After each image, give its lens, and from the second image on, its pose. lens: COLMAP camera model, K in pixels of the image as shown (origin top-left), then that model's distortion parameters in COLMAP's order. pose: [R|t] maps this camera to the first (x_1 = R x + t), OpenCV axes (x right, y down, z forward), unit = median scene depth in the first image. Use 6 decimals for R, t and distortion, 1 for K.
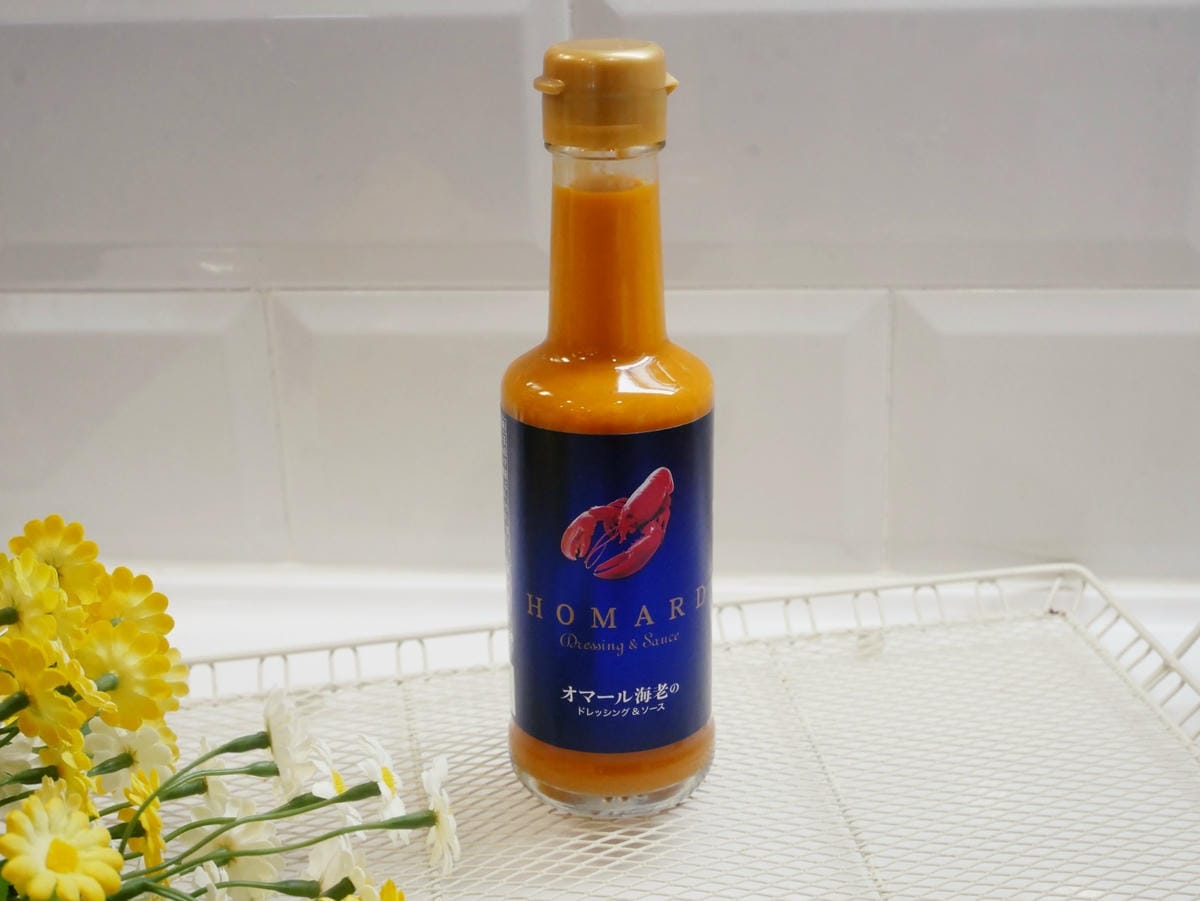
lens RADIAL K [[1806.4, 0, 592.0], [0, 1806.4, 444.2], [0, 0, 1]] dist [-0.035176, 0.000000]
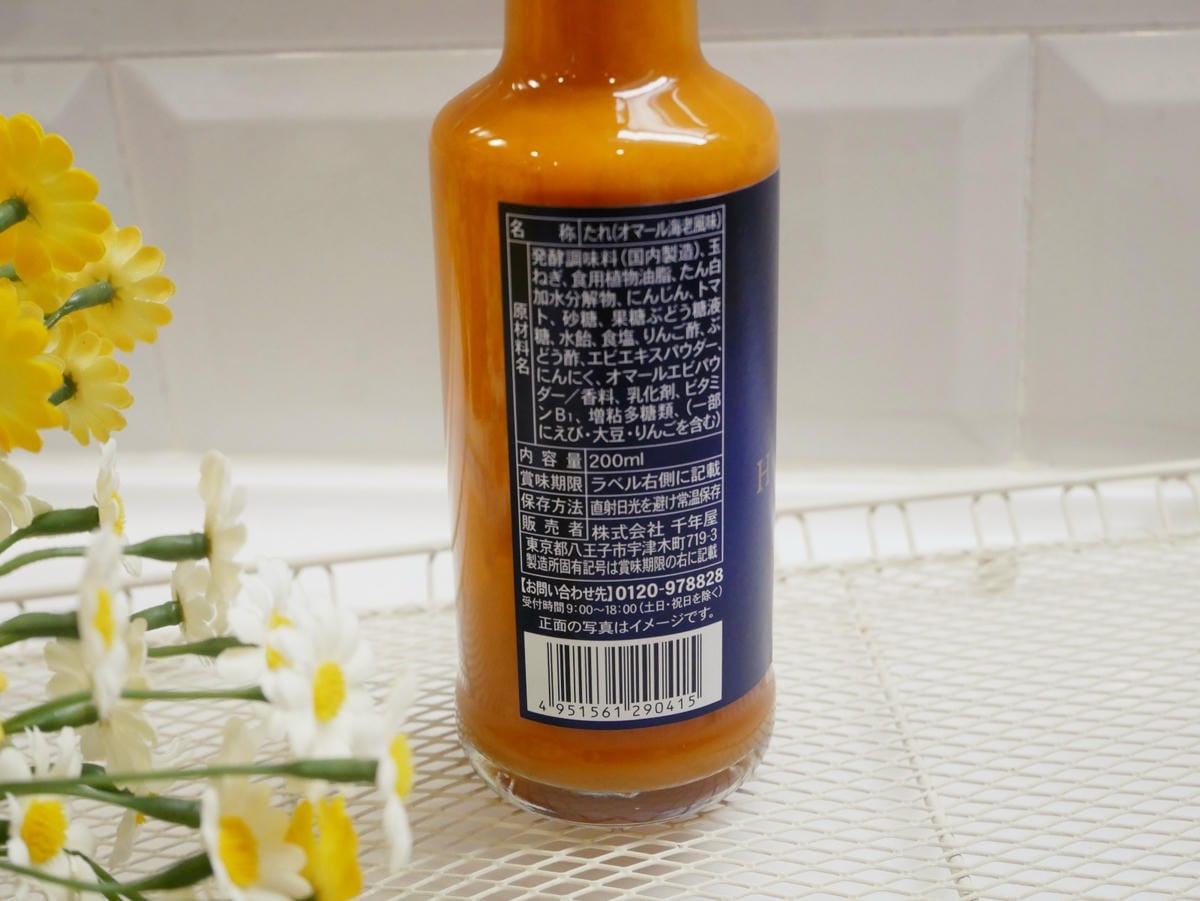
lens RADIAL K [[1806.4, 0, 607.1], [0, 1806.4, 462.7], [0, 0, 1]] dist [-0.035176, 0.000000]
pose [[0.998022, -0.003786, -0.062749, 0.052279], [0.008097, 0.997613, 0.068583, 0.023472], [0.062339, -0.068955, 0.995670, 0.329506]]
